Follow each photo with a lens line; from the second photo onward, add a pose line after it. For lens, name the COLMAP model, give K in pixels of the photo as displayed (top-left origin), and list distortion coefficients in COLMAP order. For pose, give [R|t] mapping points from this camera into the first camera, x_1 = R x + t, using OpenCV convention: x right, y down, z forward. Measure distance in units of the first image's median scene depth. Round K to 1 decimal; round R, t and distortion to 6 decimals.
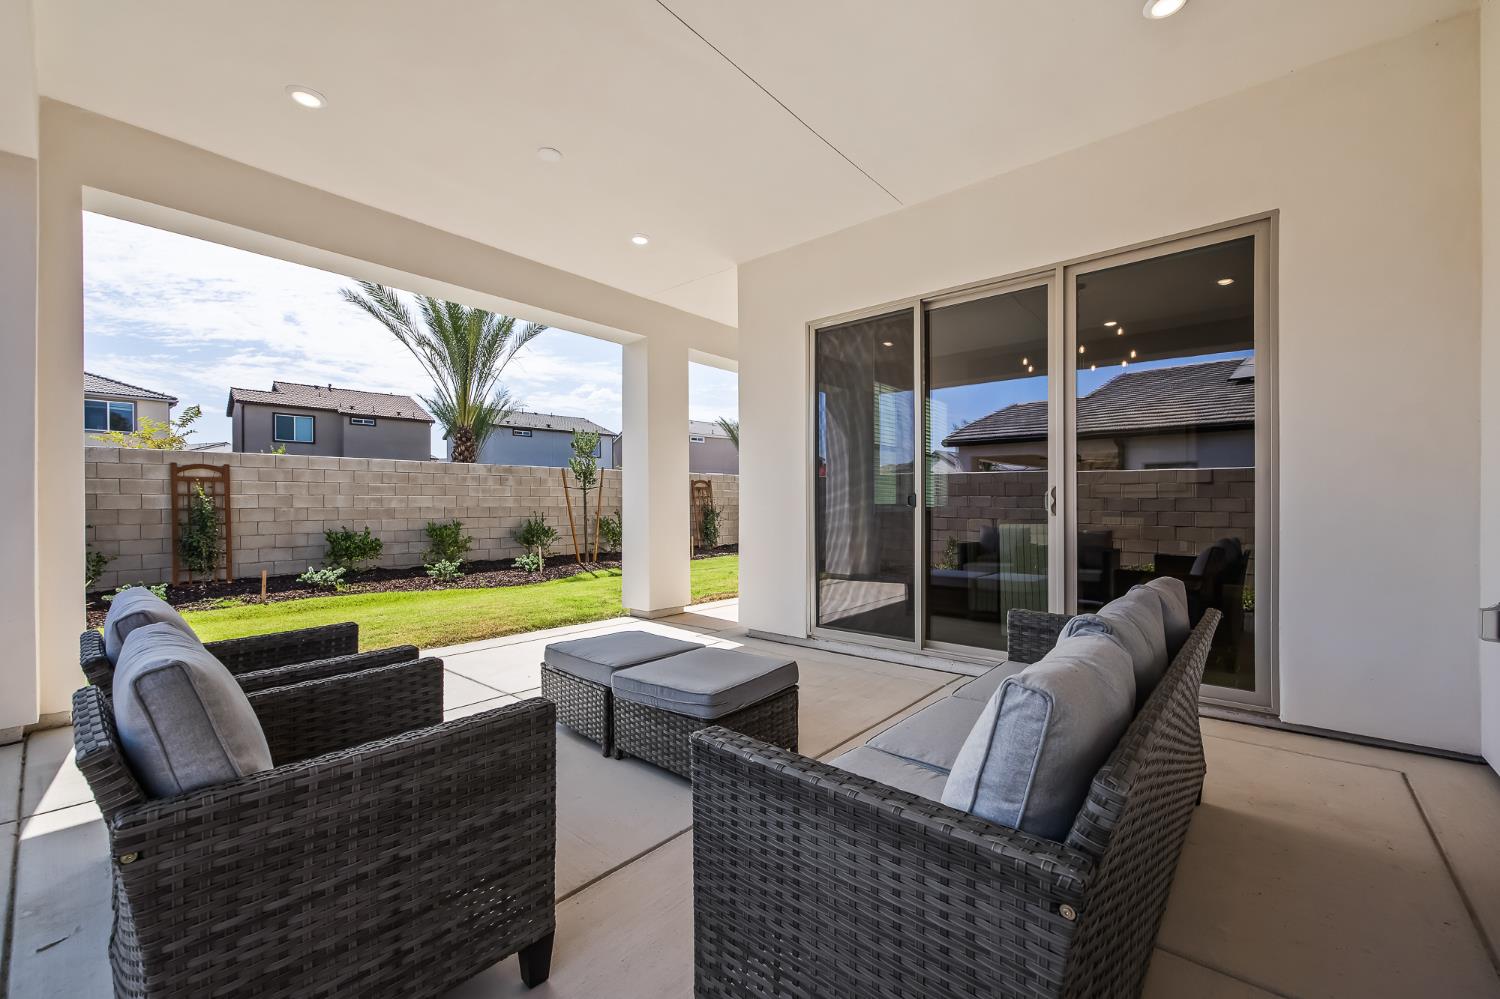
lens RADIAL K [[604.3, 0, 748.8], [0, 604.3, 498.6], [0, 0, 1]] dist [-0.000132, 0.001171]
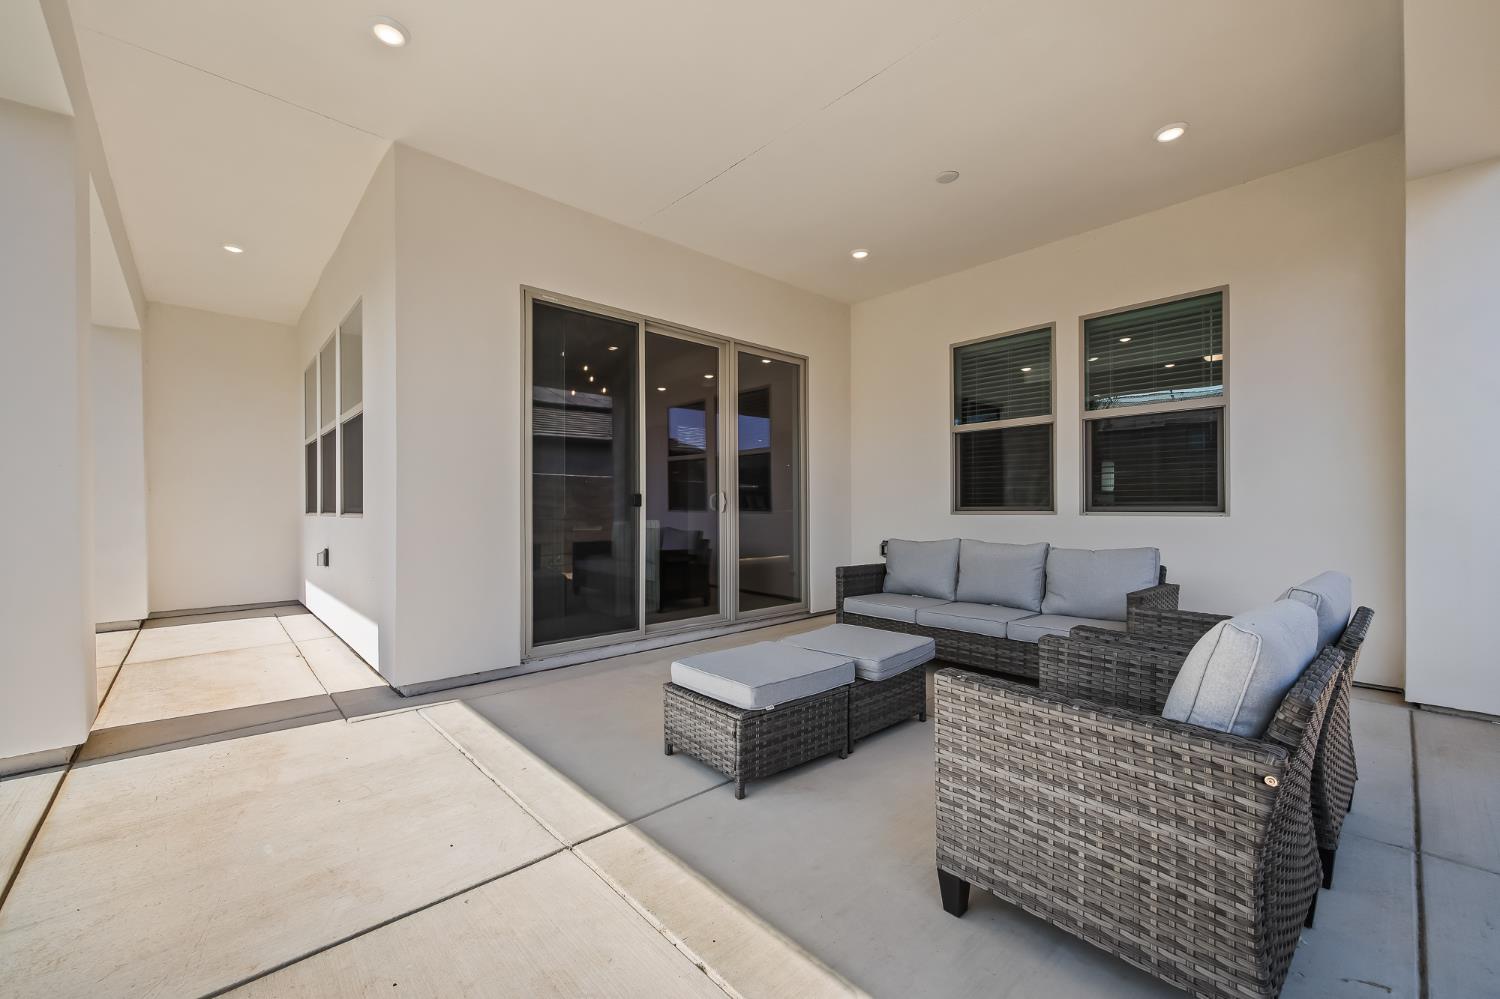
lens RADIAL K [[604.3, 0, 752.0], [0, 604.3, 506.7], [0, 0, 1]] dist [-0.000132, 0.001171]
pose [[0.120899, 0.007067, 0.992640, -0.372630], [-0.005004, 0.999966, -0.006510, 0.009401], [-0.992652, -0.004180, 0.120930, 0.315286]]
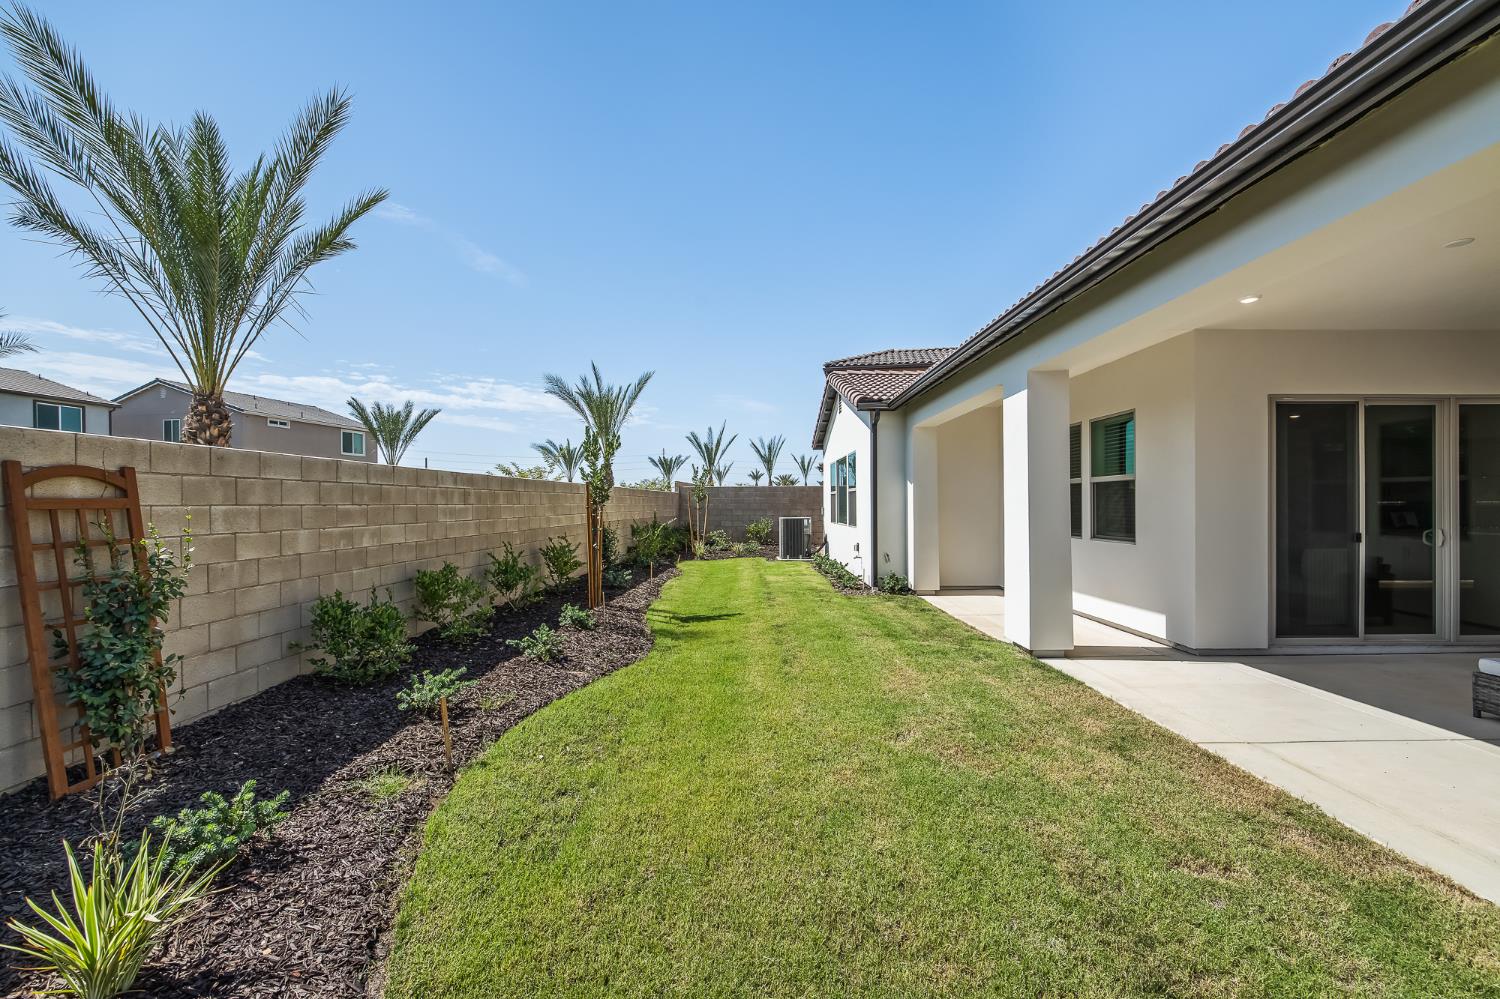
lens RADIAL K [[604.3, 0, 747.3], [0, 604.3, 502.3], [0, 0, 1]] dist [-0.000132, 0.001171]
pose [[0.750925, 0.002839, 0.660381, -0.825348], [-0.005298, 0.999984, 0.001725, -0.035784], [-0.660366, -0.004794, 0.750928, 0.418094]]
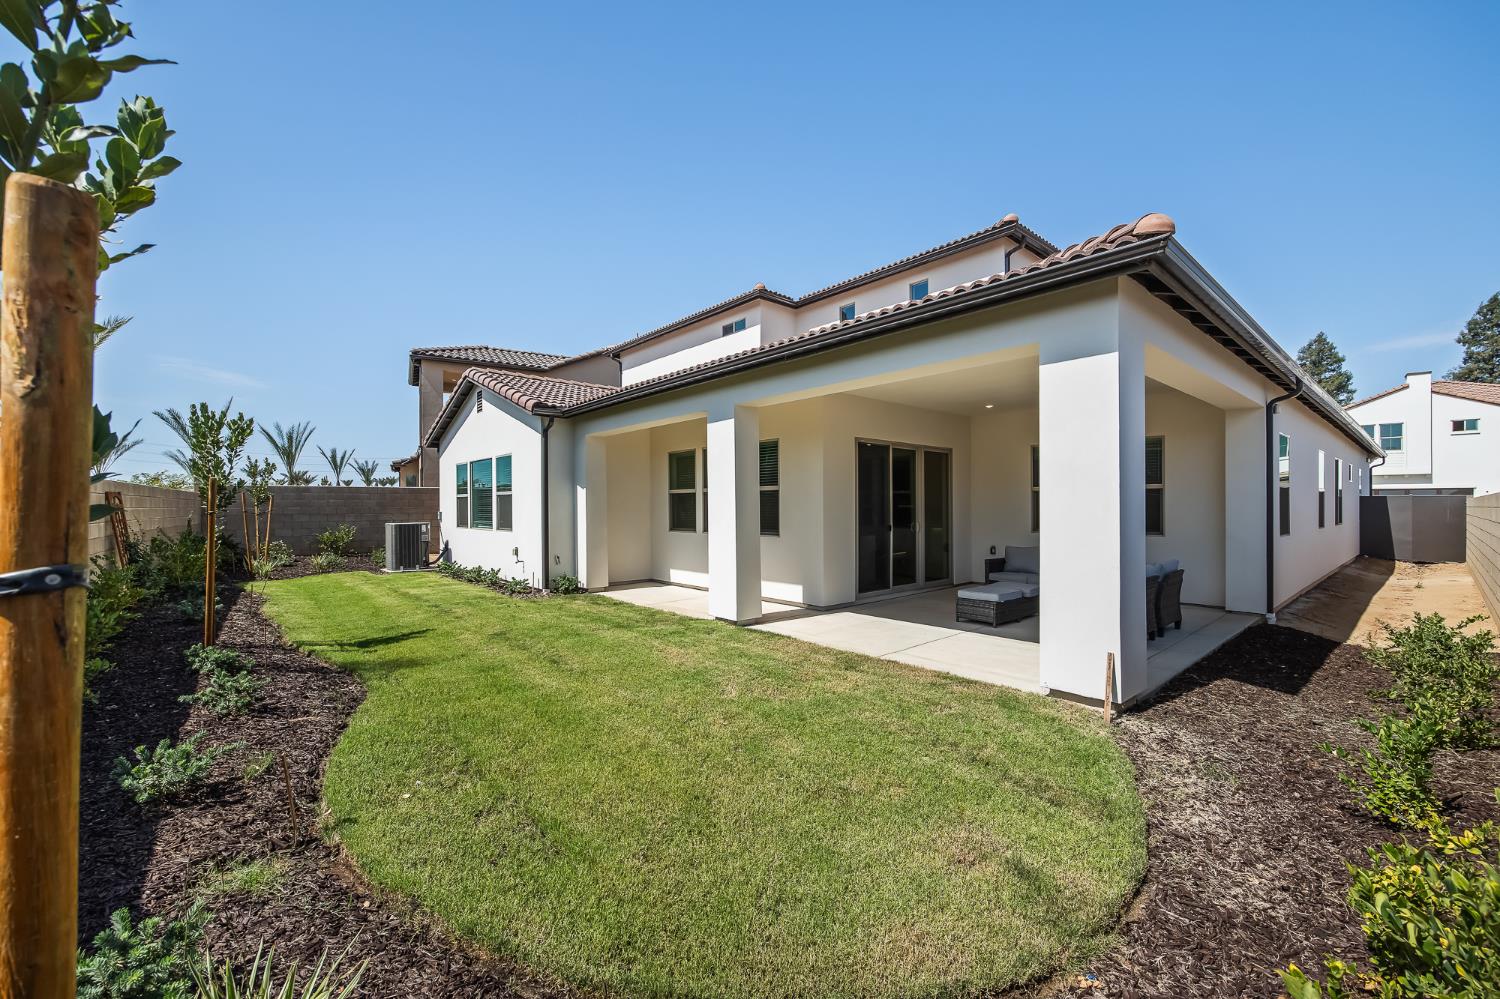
lens RADIAL K [[604.3, 0, 750.1], [0, 604.3, 501.4], [0, 0, 1]] dist [-0.000132, 0.001171]
pose [[0.137977, 0.010042, 0.990385, -1.003383], [-0.006085, 0.999938, -0.009291, -0.035948], [-0.990417, -0.004745, 0.138029, 0.575541]]
